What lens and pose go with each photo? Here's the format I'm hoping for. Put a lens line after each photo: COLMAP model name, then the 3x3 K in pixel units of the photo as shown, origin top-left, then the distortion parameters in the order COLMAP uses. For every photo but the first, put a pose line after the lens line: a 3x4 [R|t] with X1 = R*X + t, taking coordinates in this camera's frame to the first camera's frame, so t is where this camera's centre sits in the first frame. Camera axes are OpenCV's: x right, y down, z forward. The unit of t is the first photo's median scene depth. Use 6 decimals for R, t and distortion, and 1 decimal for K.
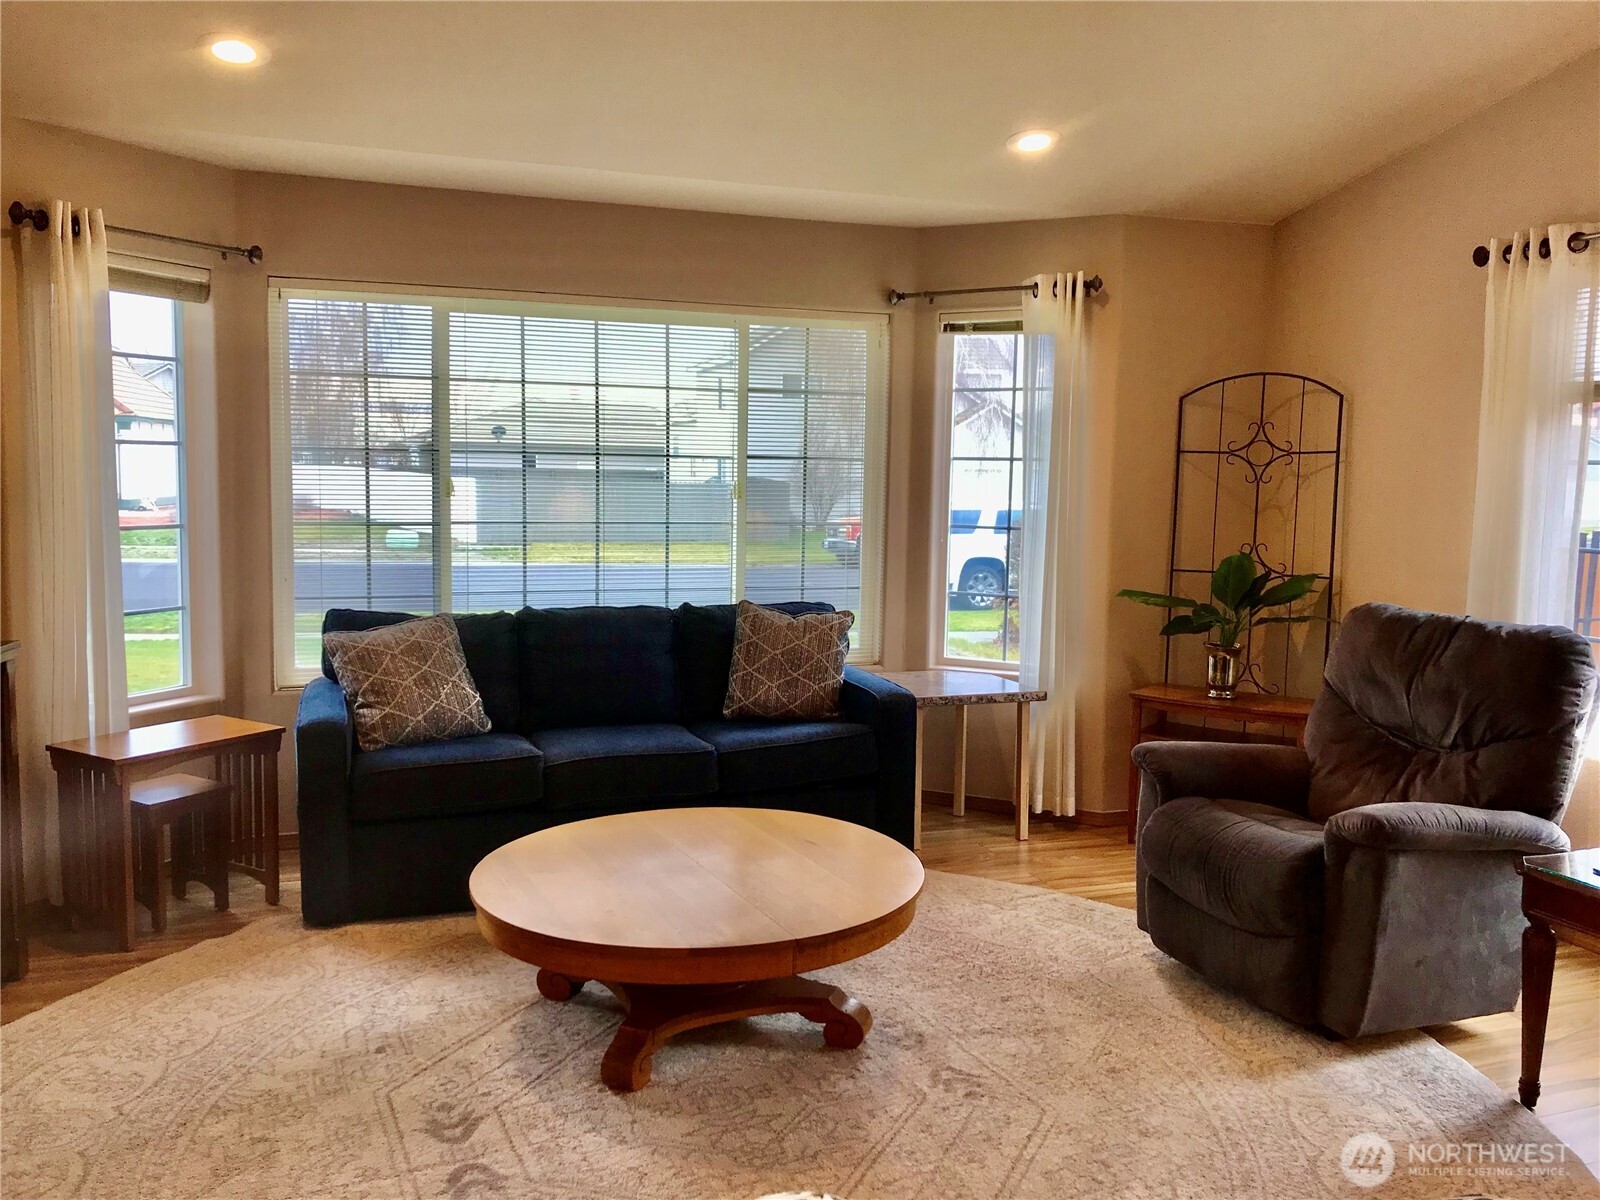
lens RADIAL K [[1316.3, 0, 794.7], [0, 1316.3, 584.6], [0, 0, 1]] dist [0.053553, -0.062117]
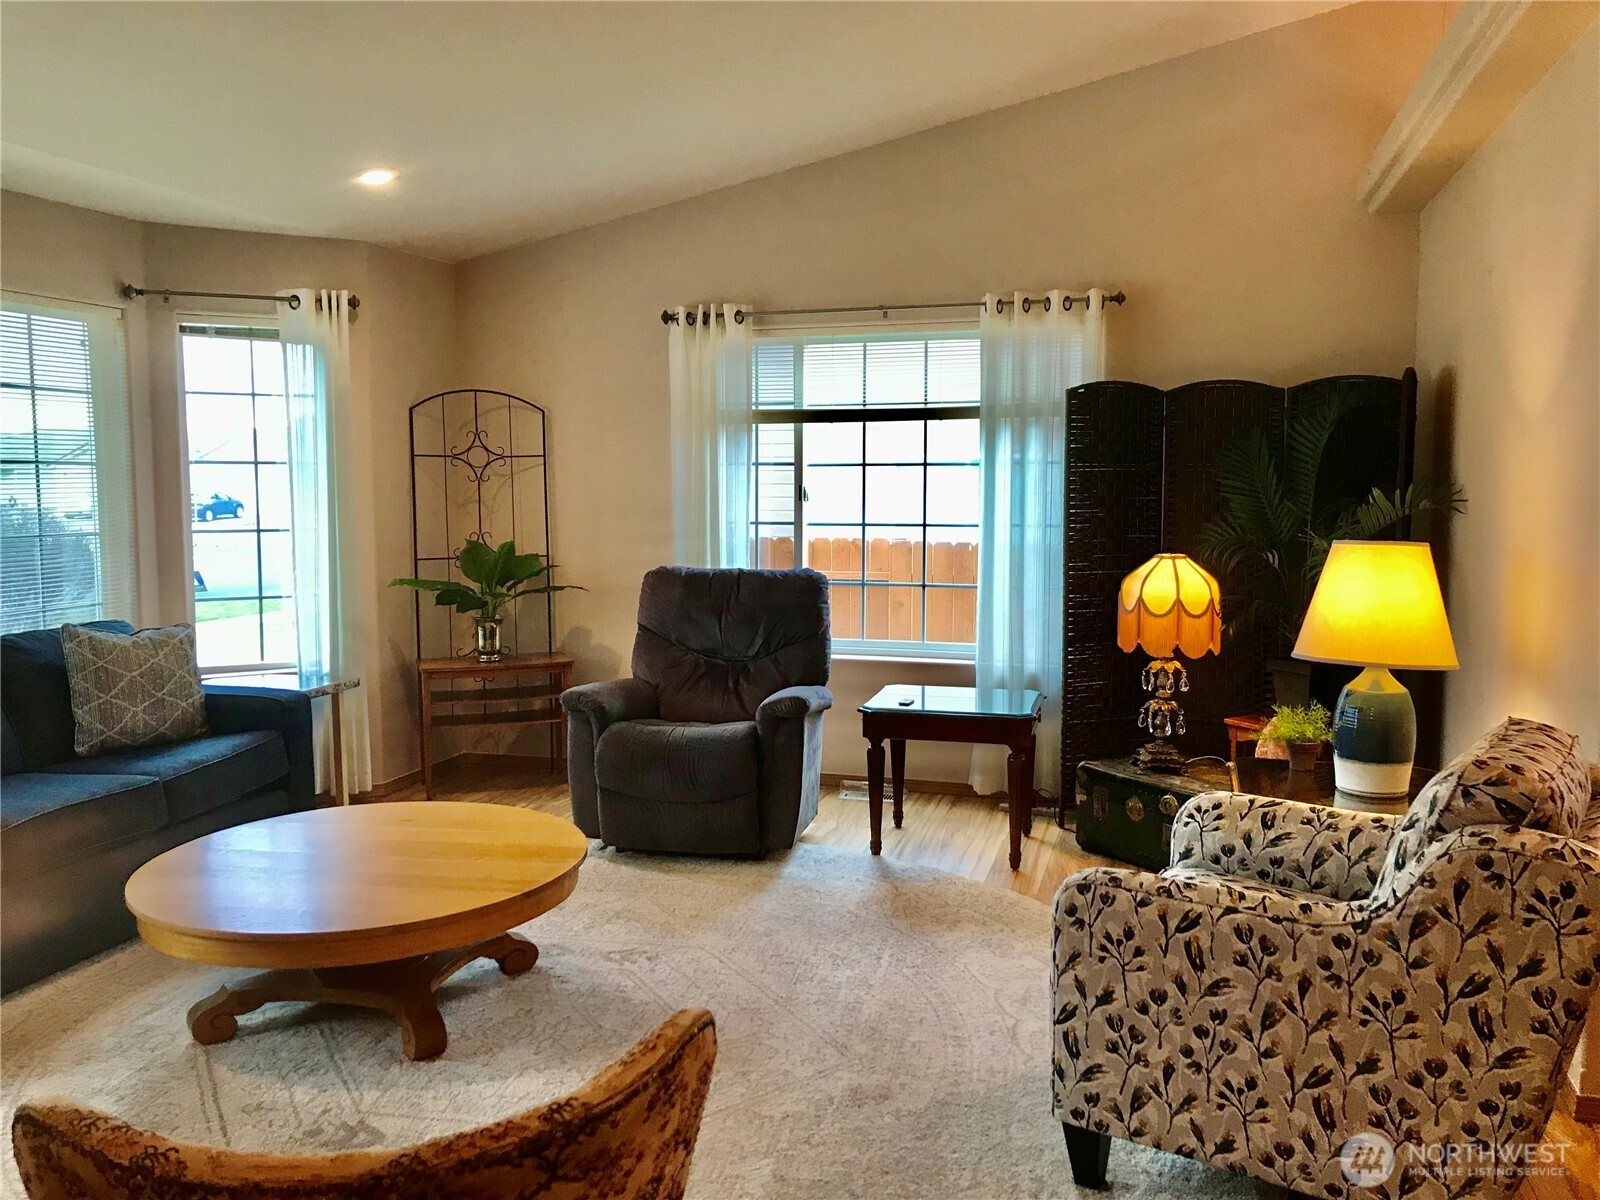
lens RADIAL K [[1316.3, 0, 800.5], [0, 1316.3, 586.8], [0, 0, 1]] dist [0.053553, -0.062117]
pose [[0.576854, -0.084491, 0.812466, -0.498987], [0.083887, 0.995505, 0.043965, -0.011157], [-0.812529, 0.042794, 0.581348, 0.076153]]
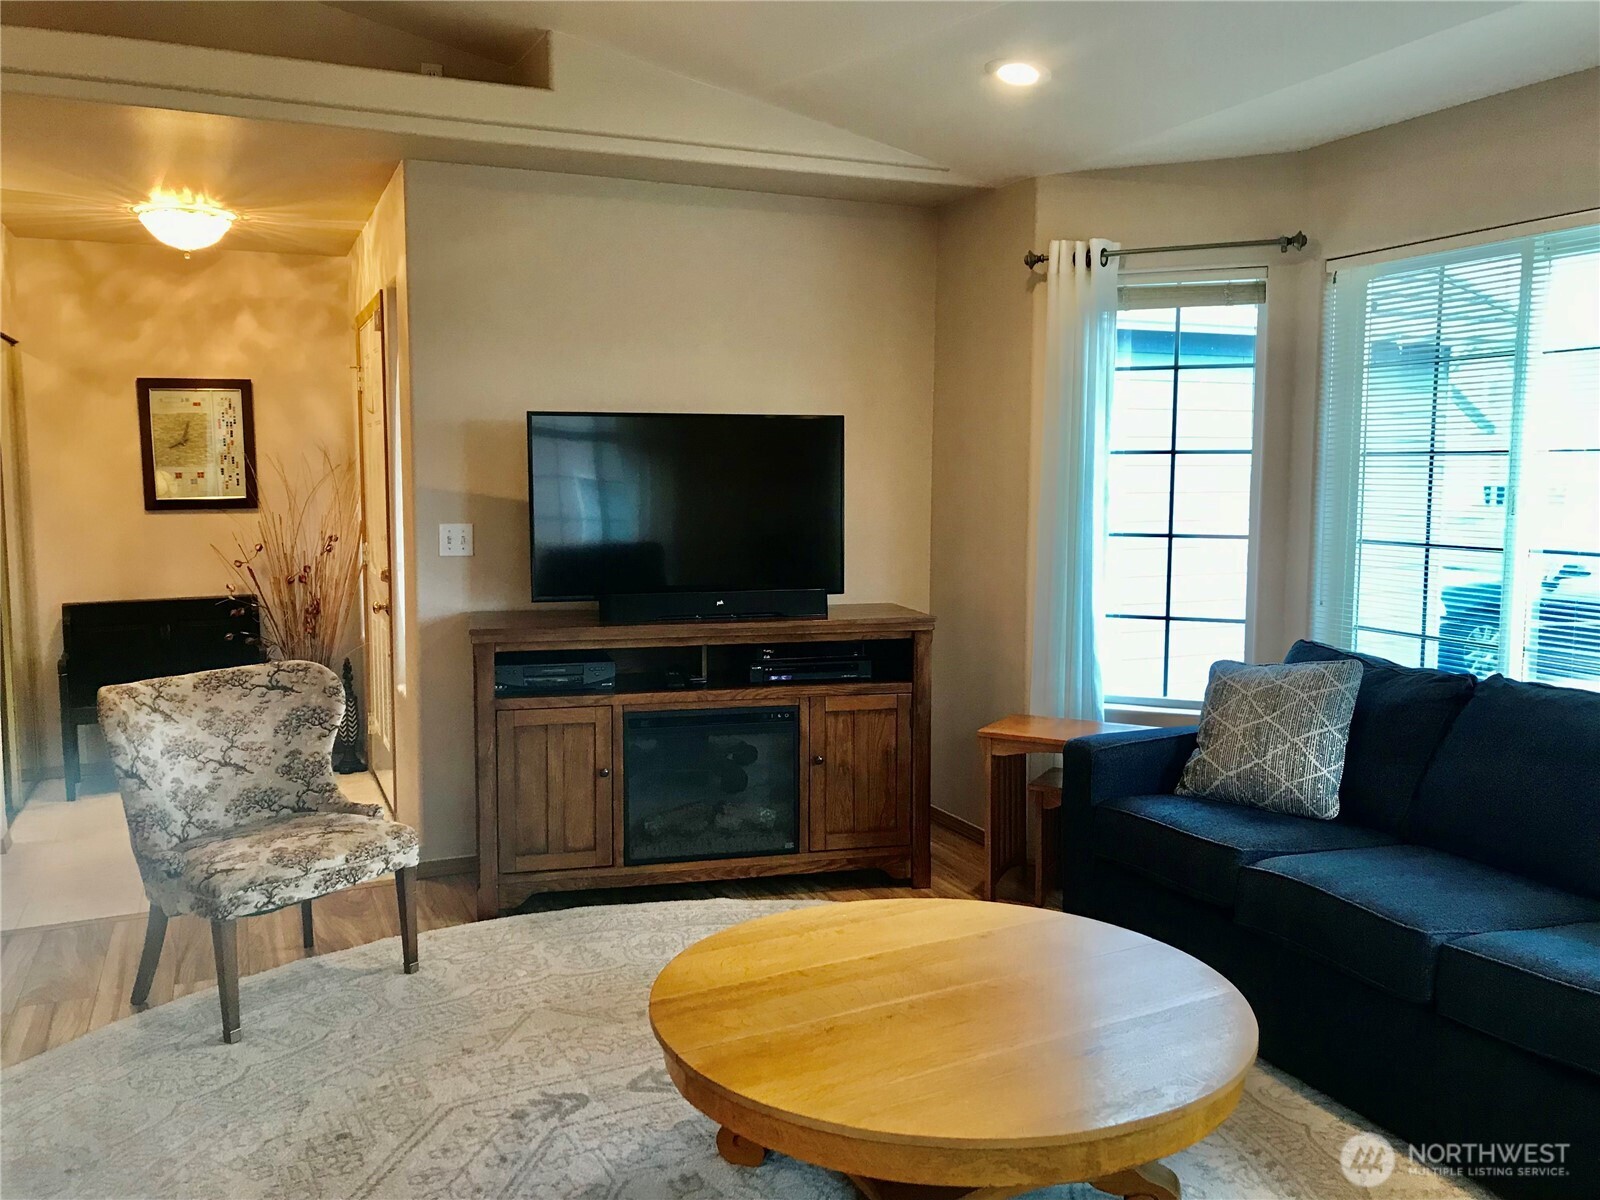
lens RADIAL K [[1316.3, 0, 808.9], [0, 1316.3, 587.7], [0, 0, 1]] dist [0.053553, -0.062117]
pose [[0.075406, 0.080820, -0.993872, 0.470020], [-0.087729, 0.993383, 0.074124, -0.049648], [0.993286, 0.081602, 0.081997, 0.590321]]
